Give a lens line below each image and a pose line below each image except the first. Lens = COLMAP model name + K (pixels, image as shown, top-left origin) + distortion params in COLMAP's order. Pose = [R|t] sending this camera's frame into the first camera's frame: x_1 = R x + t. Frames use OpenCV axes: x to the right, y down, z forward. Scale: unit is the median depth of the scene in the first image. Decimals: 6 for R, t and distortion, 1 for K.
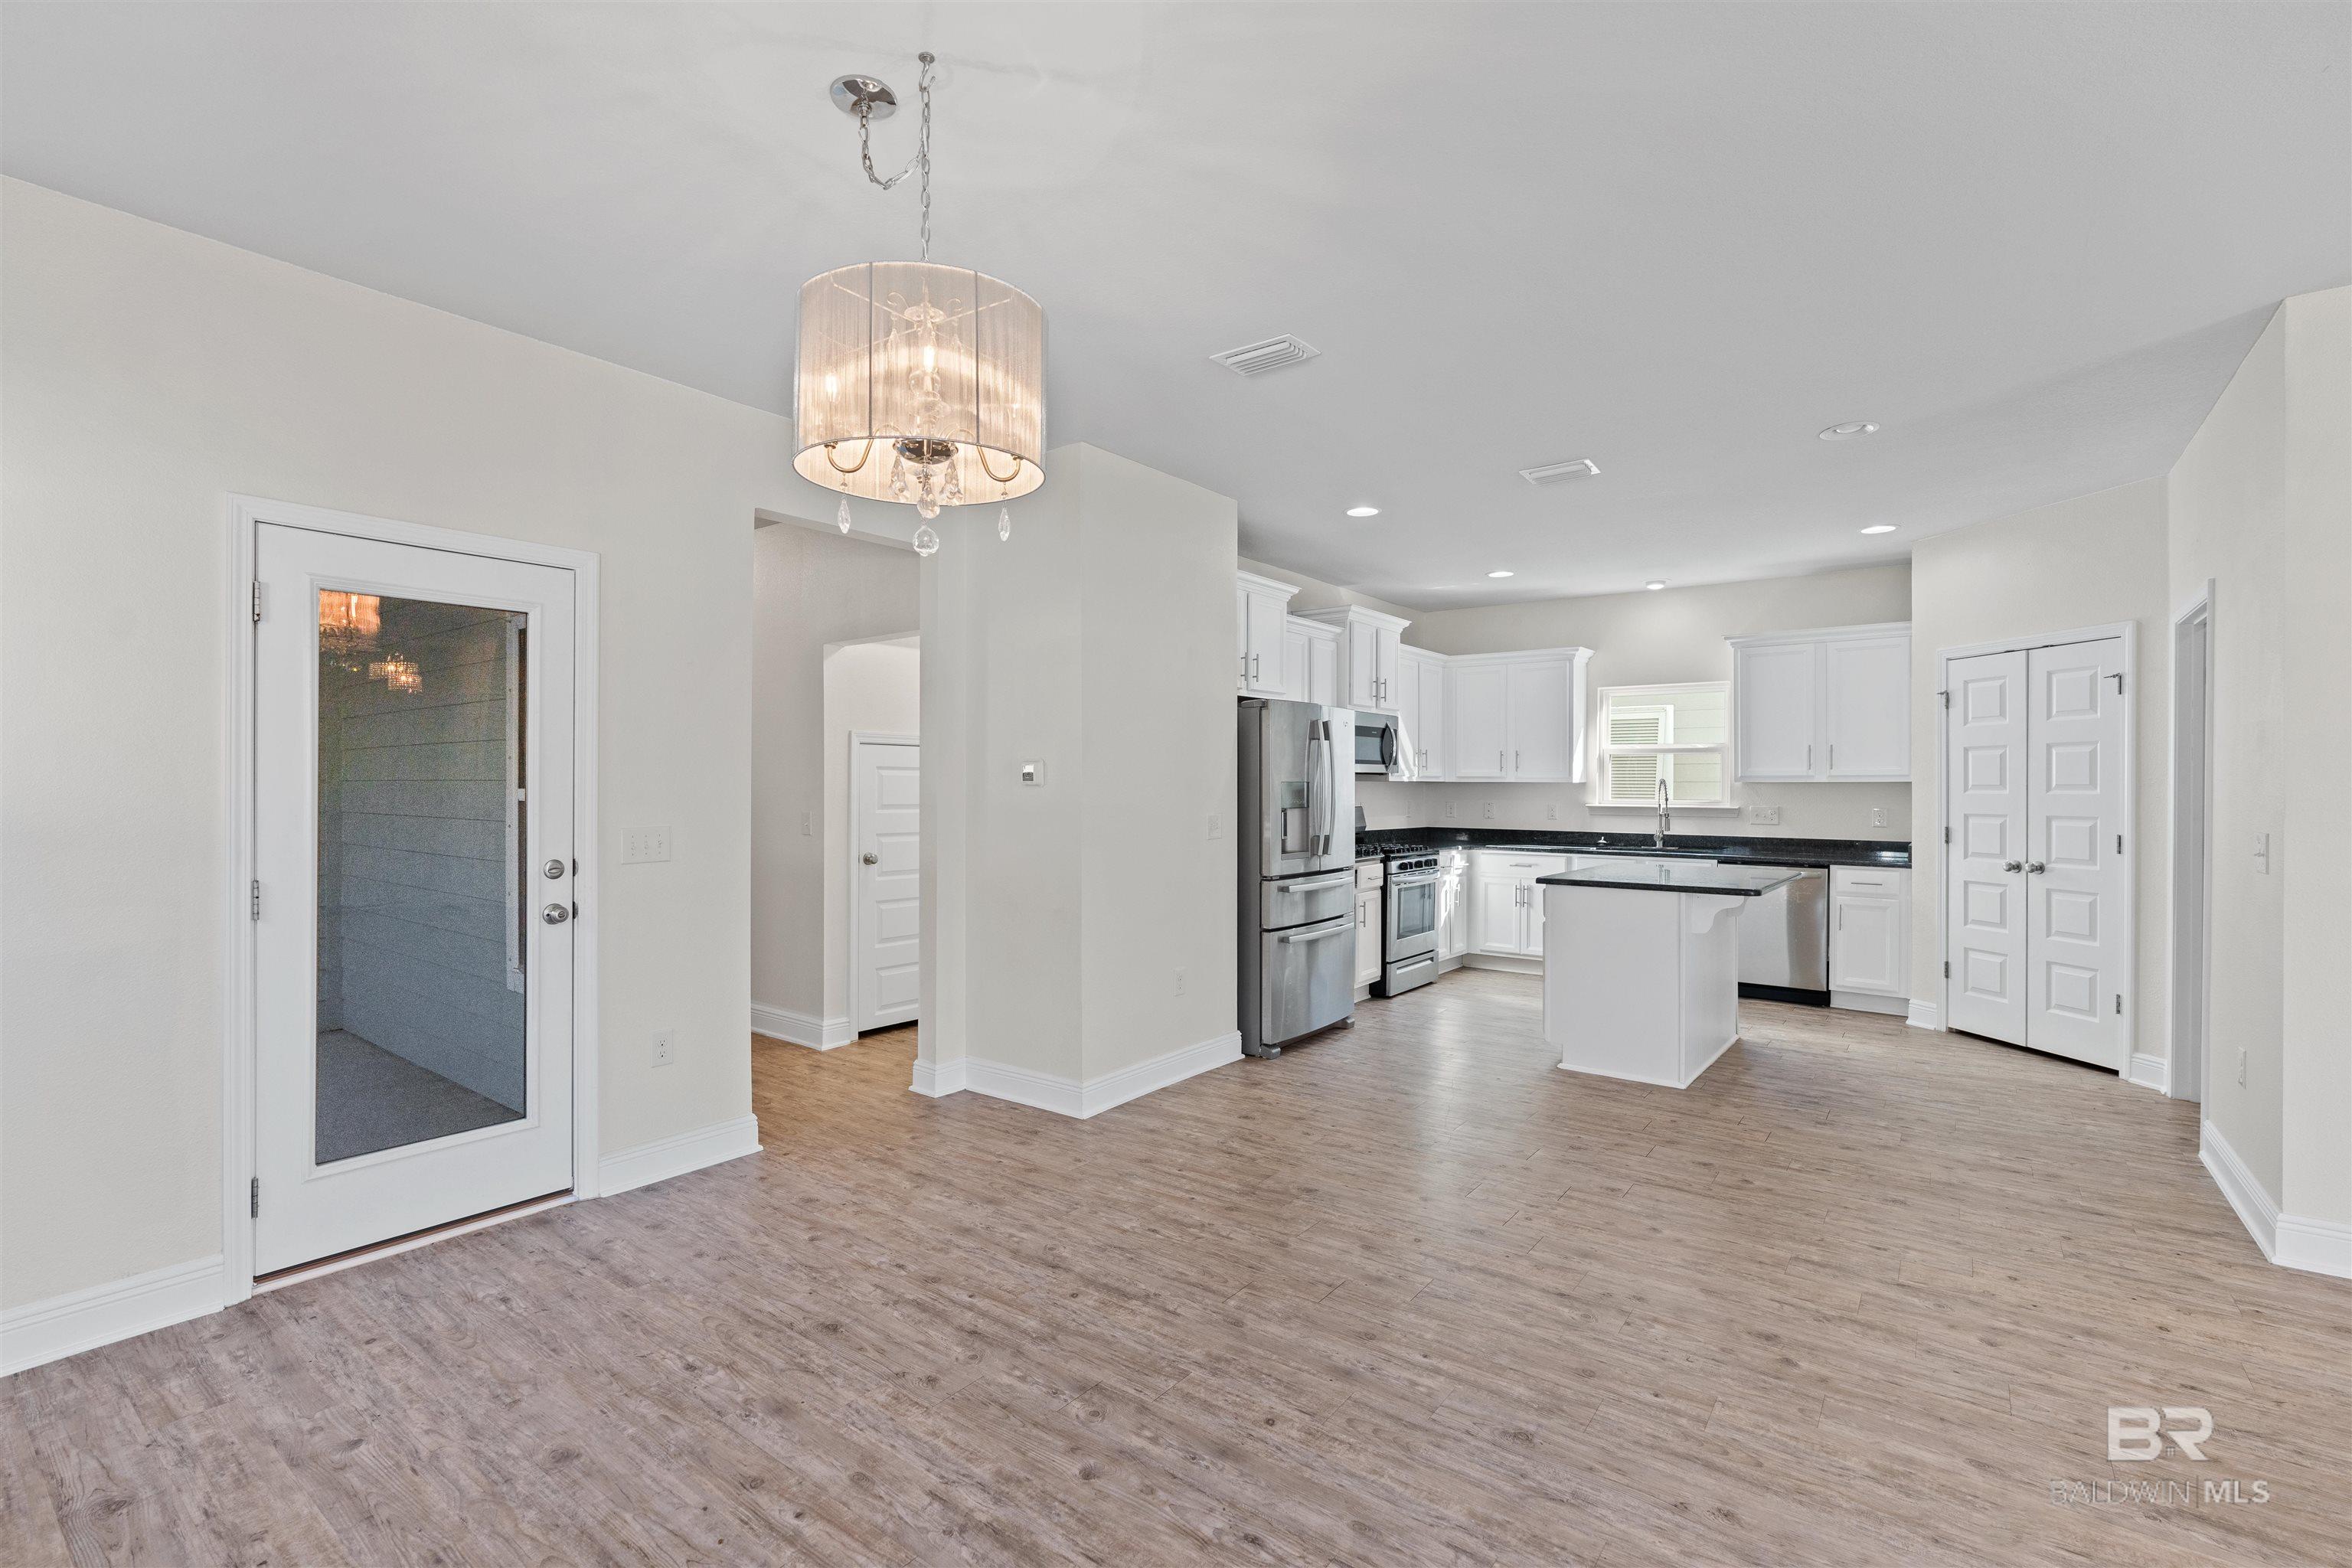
lens RADIAL K [[1049.8, 0, 1169.5], [0, 1049.8, 784.5], [0, 0, 1]] dist [-0.002542, 0.001055]
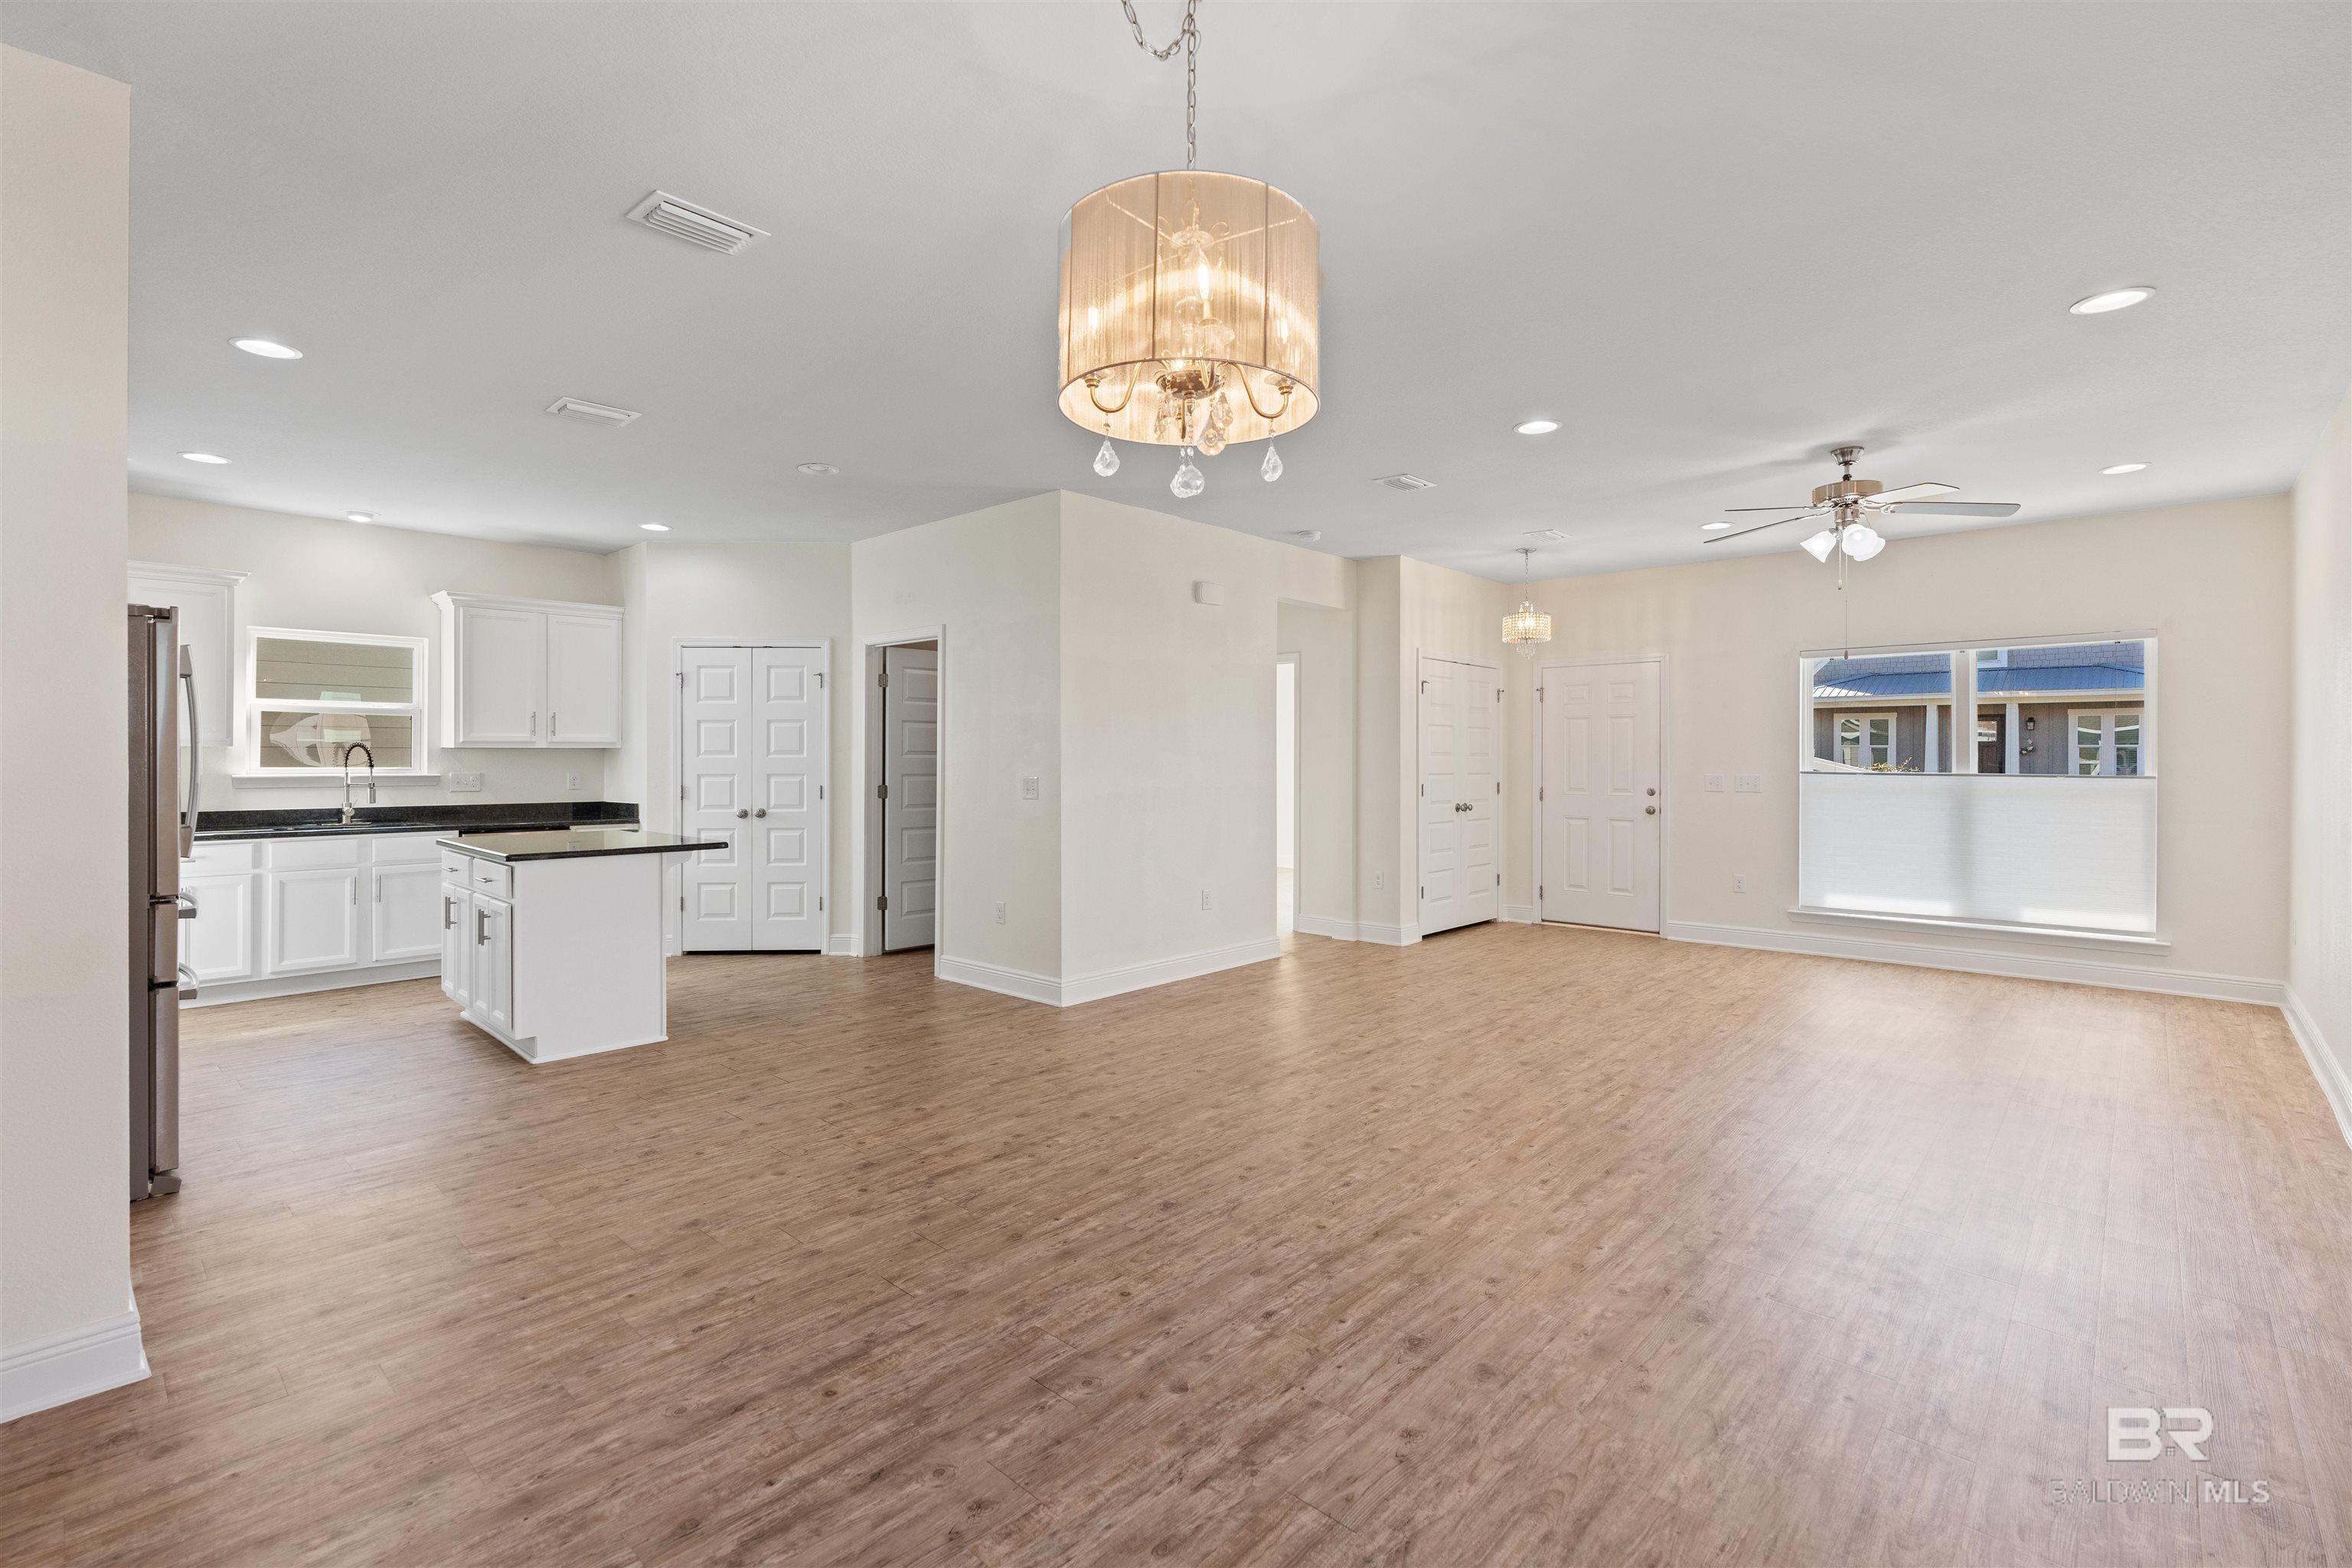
lens RADIAL K [[1053.6, 0, 1167.9], [0, 1053.6, 758.0], [0, 0, 1]] dist [-0.010359, 0.001012]
pose [[0.099941, -0.002617, 0.994990, -0.506726], [-0.001538, 0.999995, 0.002785, 0.005499], [-0.994992, -0.001808, 0.099937, 0.402857]]
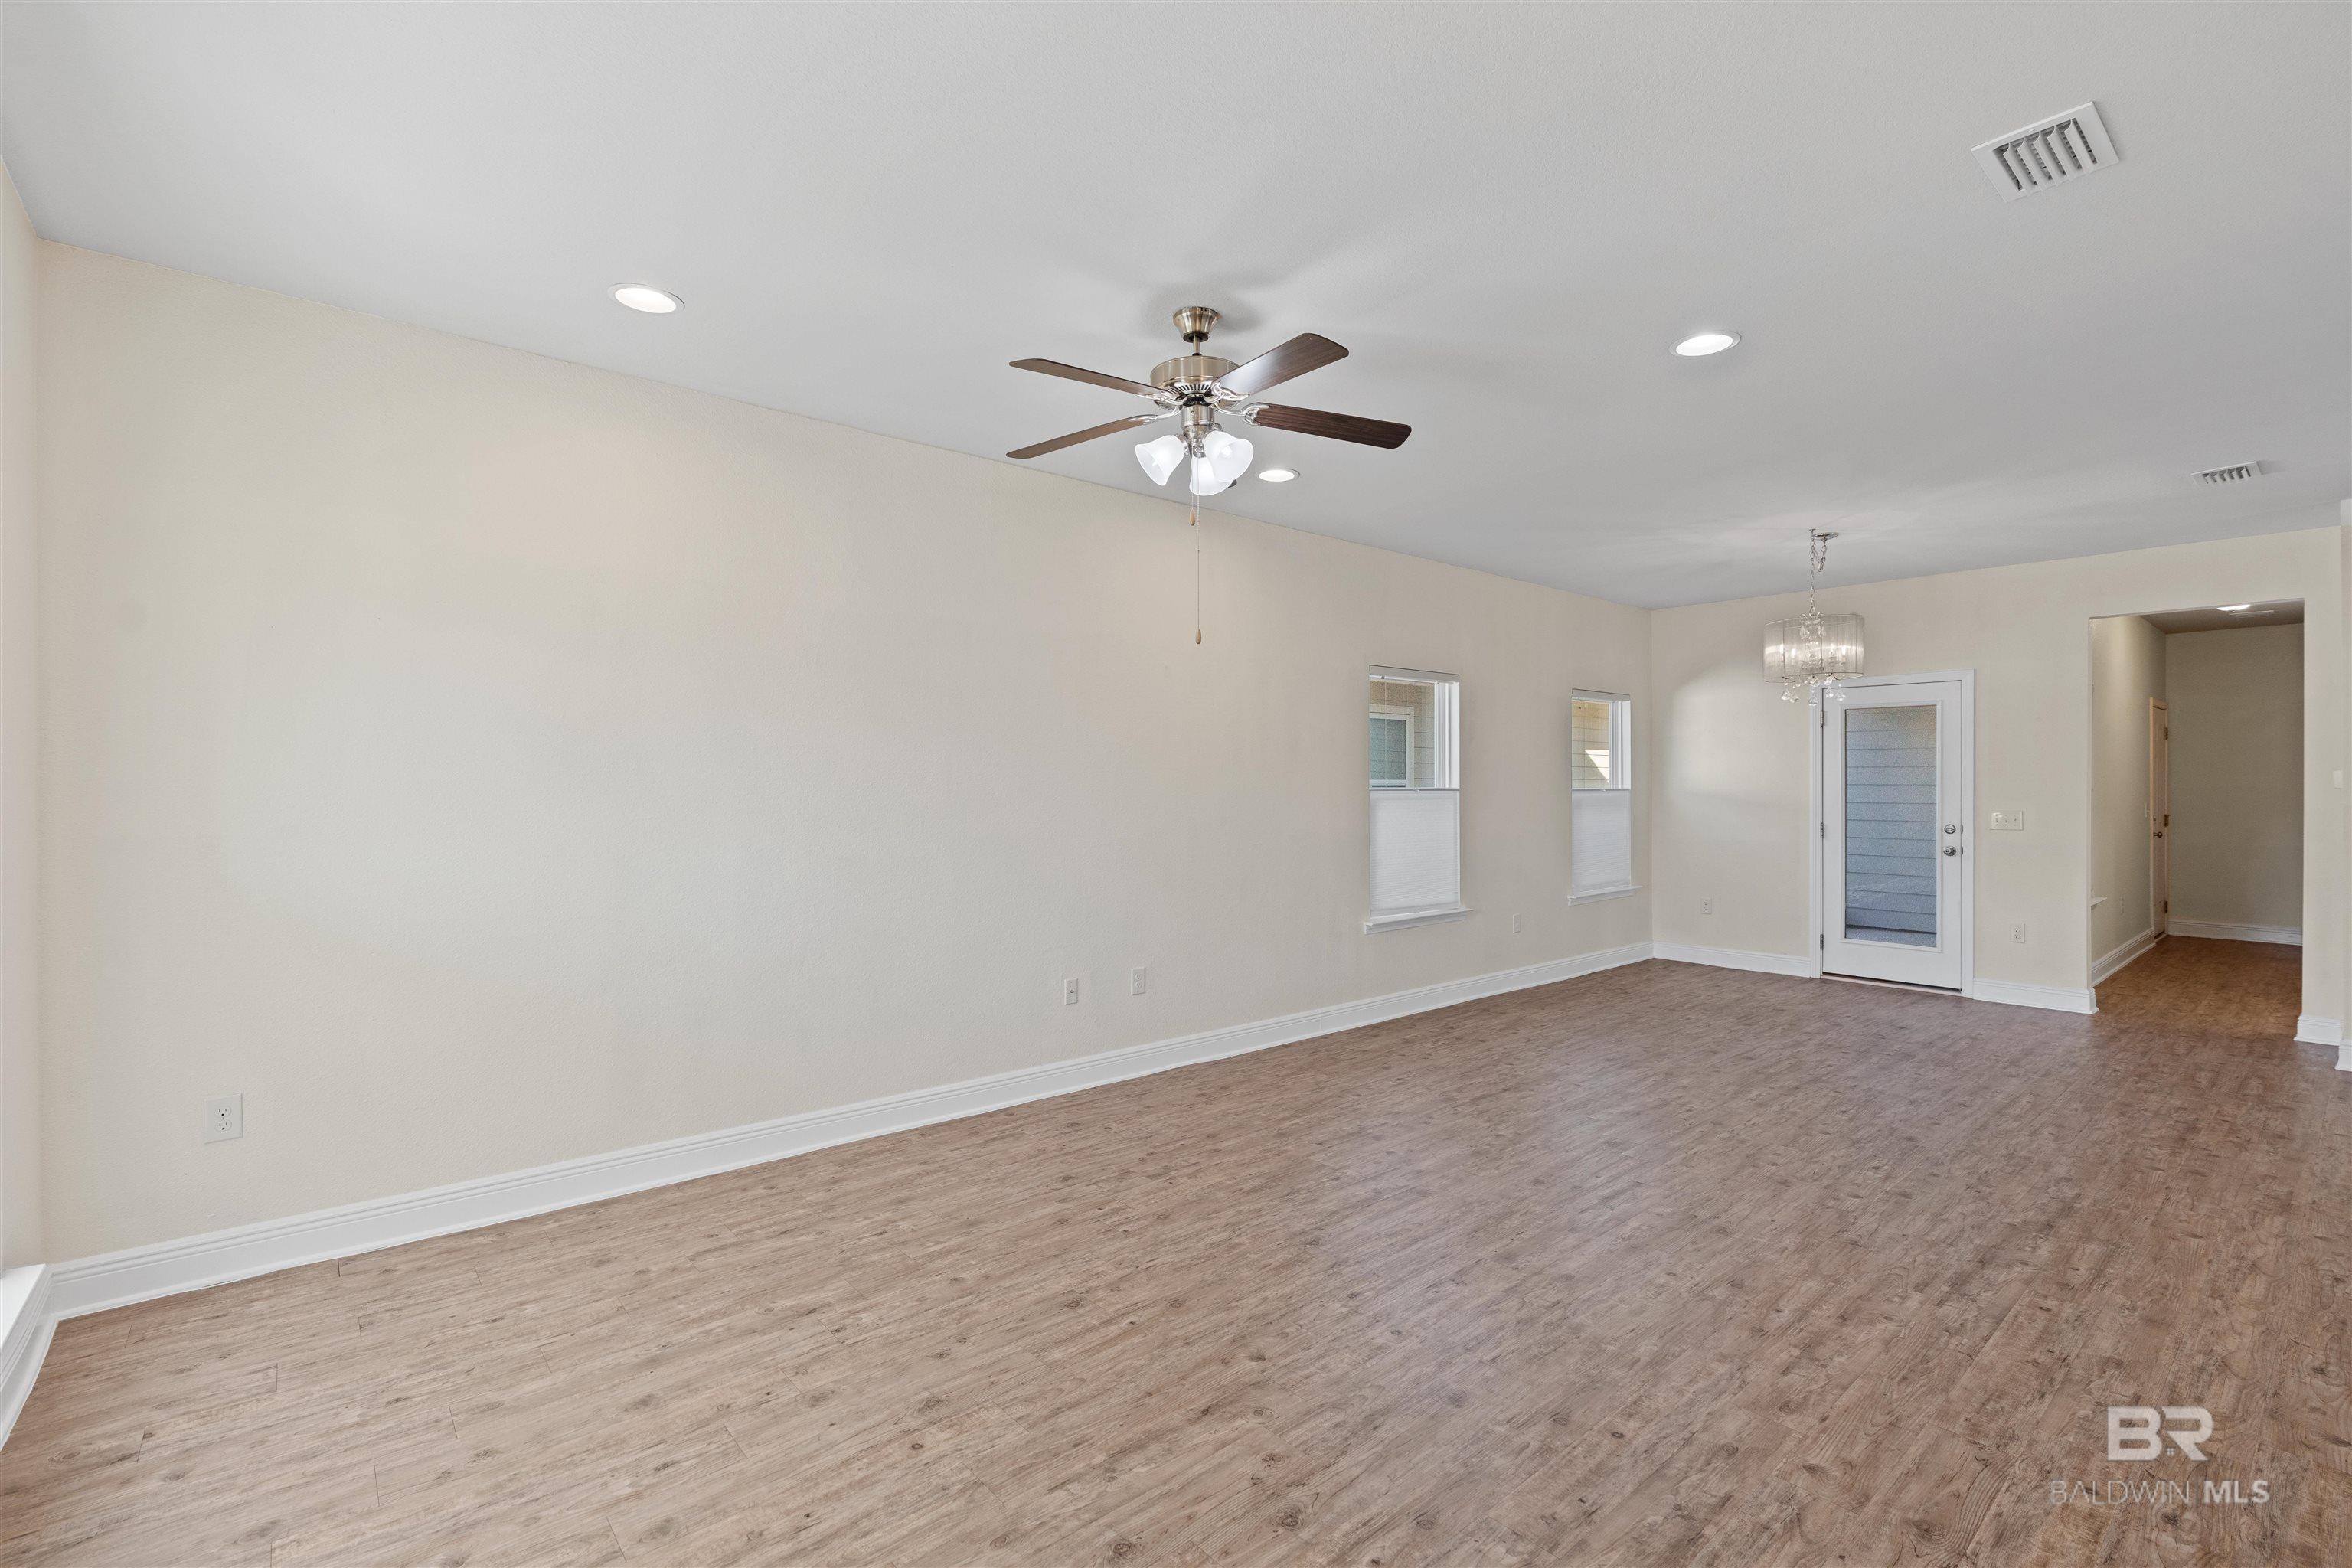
lens RADIAL K [[1049.8, 0, 1169.5], [0, 1049.8, 784.5], [0, 0, 1]] dist [-0.002542, 0.001055]
pose [[-0.209516, -0.002090, -0.977803, 1.248174], [-0.002000, 0.999997, -0.001709, 0.000732], [0.977803, 0.001598, -0.209519, -0.040576]]
